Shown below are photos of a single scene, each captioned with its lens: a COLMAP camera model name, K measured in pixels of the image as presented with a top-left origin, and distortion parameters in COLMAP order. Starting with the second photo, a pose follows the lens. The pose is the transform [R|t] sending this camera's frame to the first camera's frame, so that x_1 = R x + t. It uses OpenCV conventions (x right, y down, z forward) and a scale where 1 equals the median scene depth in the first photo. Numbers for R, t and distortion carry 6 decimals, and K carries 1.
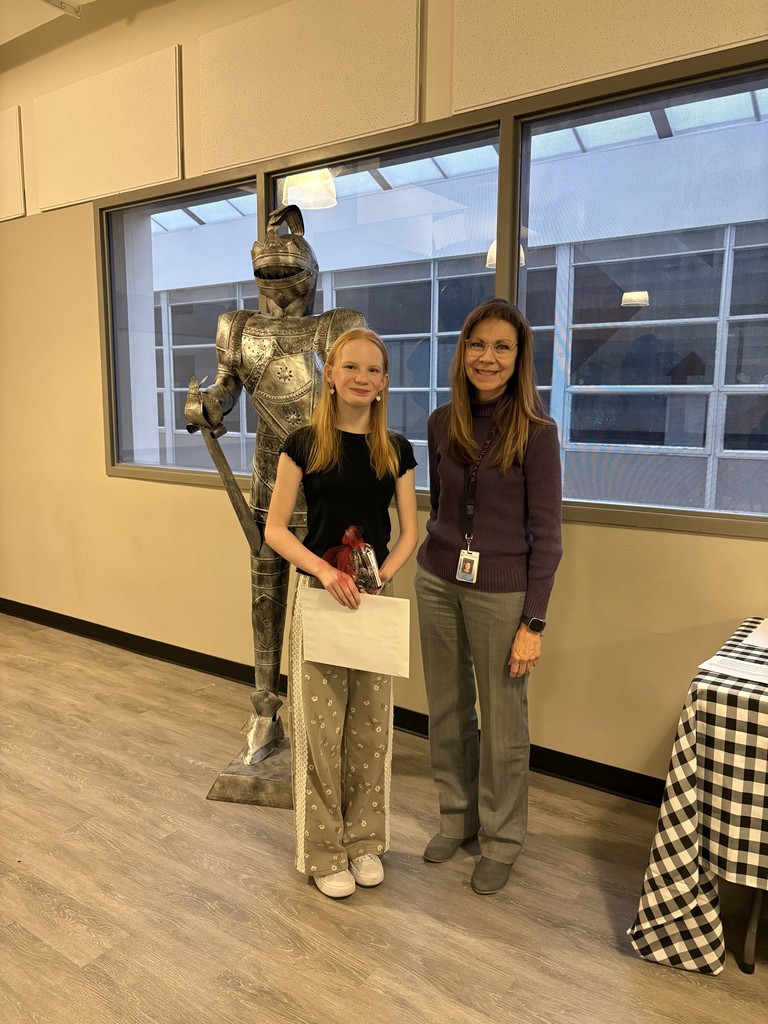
lens RADIAL K [[773.5, 0, 383.1], [0, 773.5, 519.4], [0, 0, 1]] dist [0.051291, -0.054815]
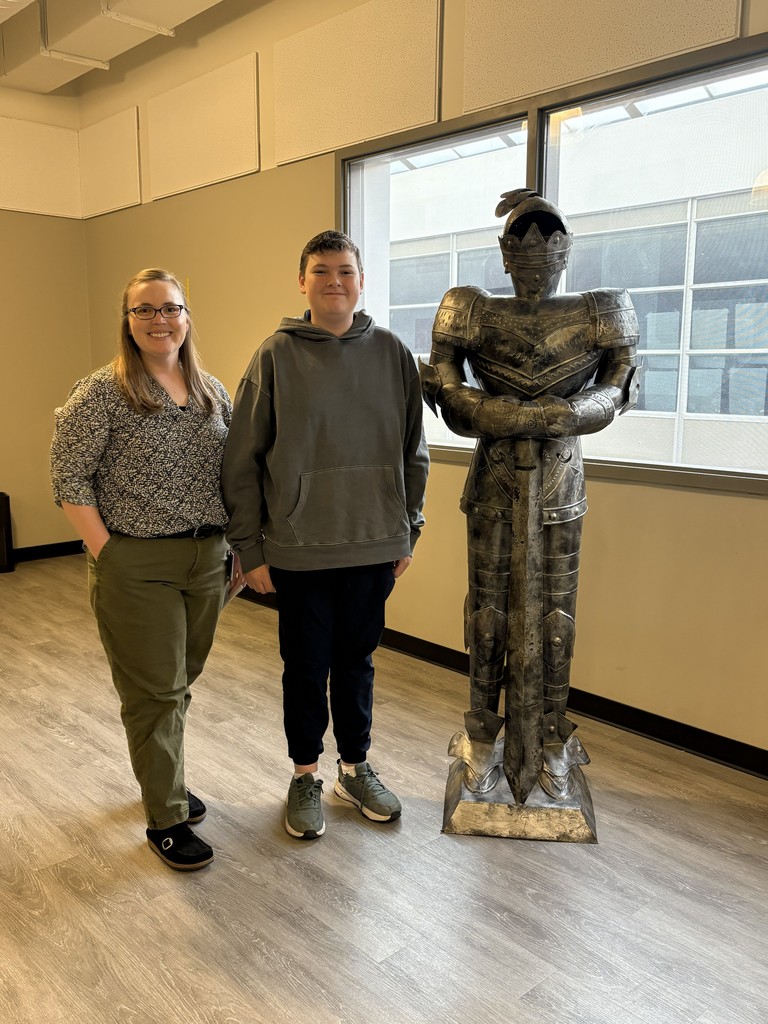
lens RADIAL K [[887.7, 0, 385.7], [0, 887.7, 515.7], [0, 0, 1]] dist [0.036180, -0.022331]
pose [[0.978275, 0.032031, -0.204824, -0.115065], [-0.029036, 0.999423, 0.017617, 0.005670], [0.205270, -0.011287, 0.978640, -0.039590]]
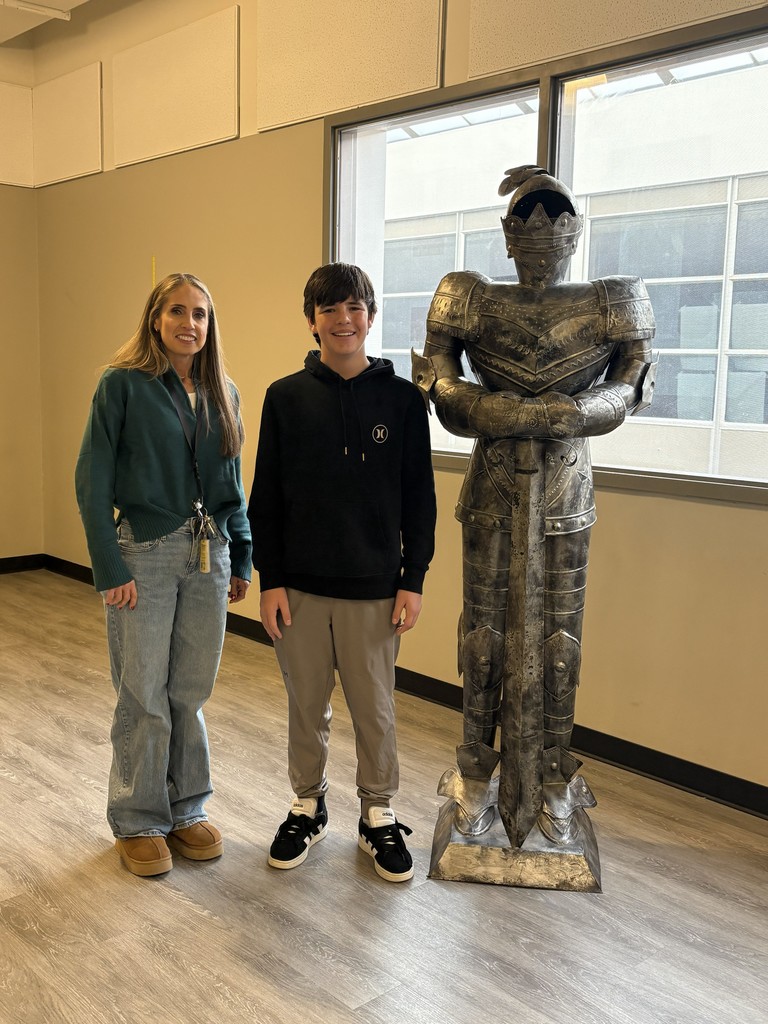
lens RADIAL K [[1056.7, 0, 379.6], [0, 1056.7, 518.2], [0, 0, 1]] dist [0.028024, 0.000000]
pose [[0.977726, 0.044785, -0.205052, -0.094105], [-0.046887, 0.998886, -0.005404, 0.022897], [0.204581, 0.014898, 0.978736, -0.103357]]
